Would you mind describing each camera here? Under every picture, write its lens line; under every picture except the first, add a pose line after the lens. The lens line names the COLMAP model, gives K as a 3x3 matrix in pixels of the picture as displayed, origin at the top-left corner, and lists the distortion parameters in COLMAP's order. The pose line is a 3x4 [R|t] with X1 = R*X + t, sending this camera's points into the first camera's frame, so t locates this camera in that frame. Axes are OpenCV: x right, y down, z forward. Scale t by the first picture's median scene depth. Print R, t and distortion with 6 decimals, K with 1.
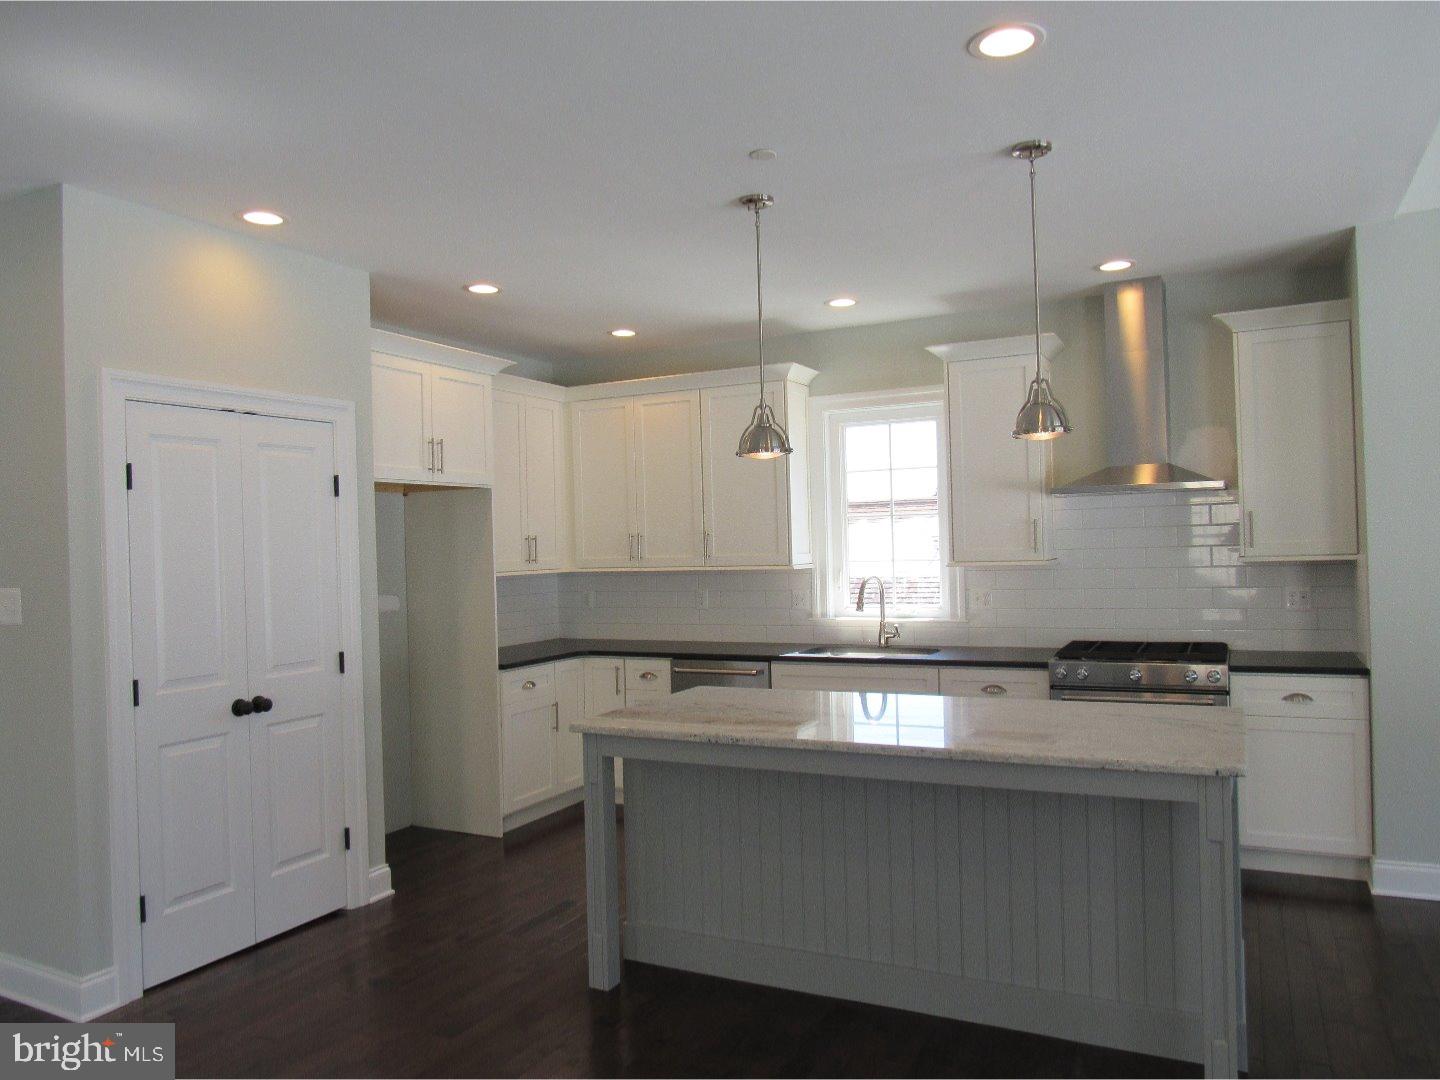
lens RADIAL K [[1030.0, 0, 728.6], [0, 1030.0, 540.3], [0, 0, 1]] dist [-0.021210, 0.001047]
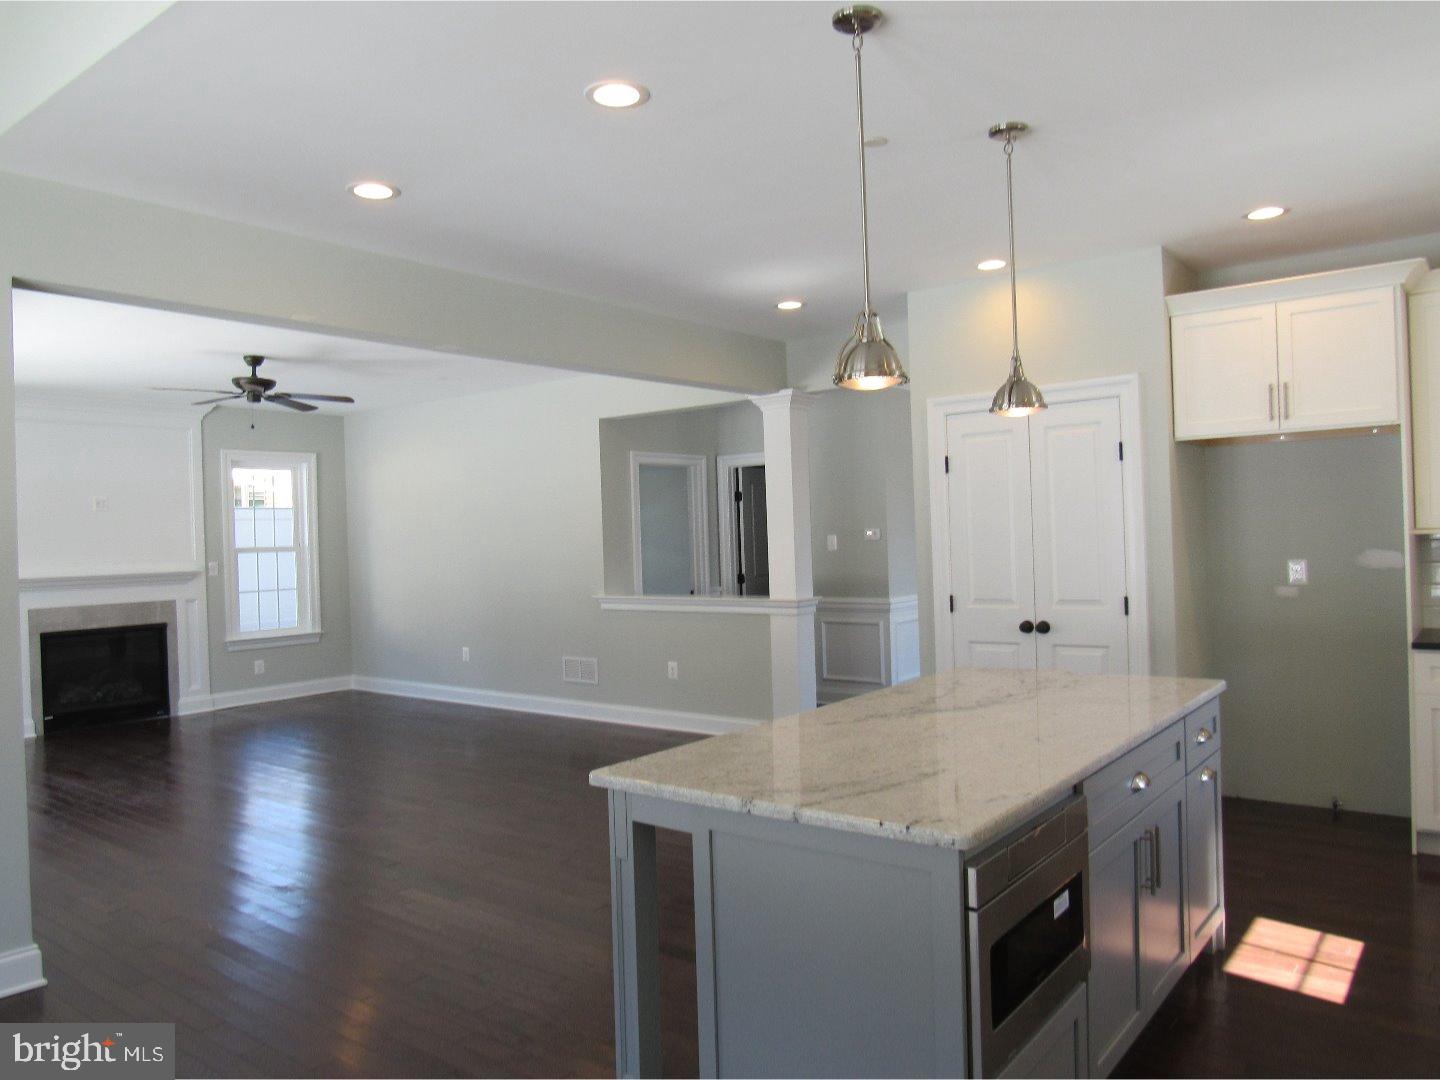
lens RADIAL K [[1014.2, 0, 711.2], [0, 1014.2, 536.0], [0, 0, 1]] dist [-0.024518, -0.000181]
pose [[-0.186056, 0.037147, -0.981837, 0.845681], [0.045038, 0.998557, 0.029245, -0.013072], [0.981506, -0.038778, -0.187461, 0.791649]]
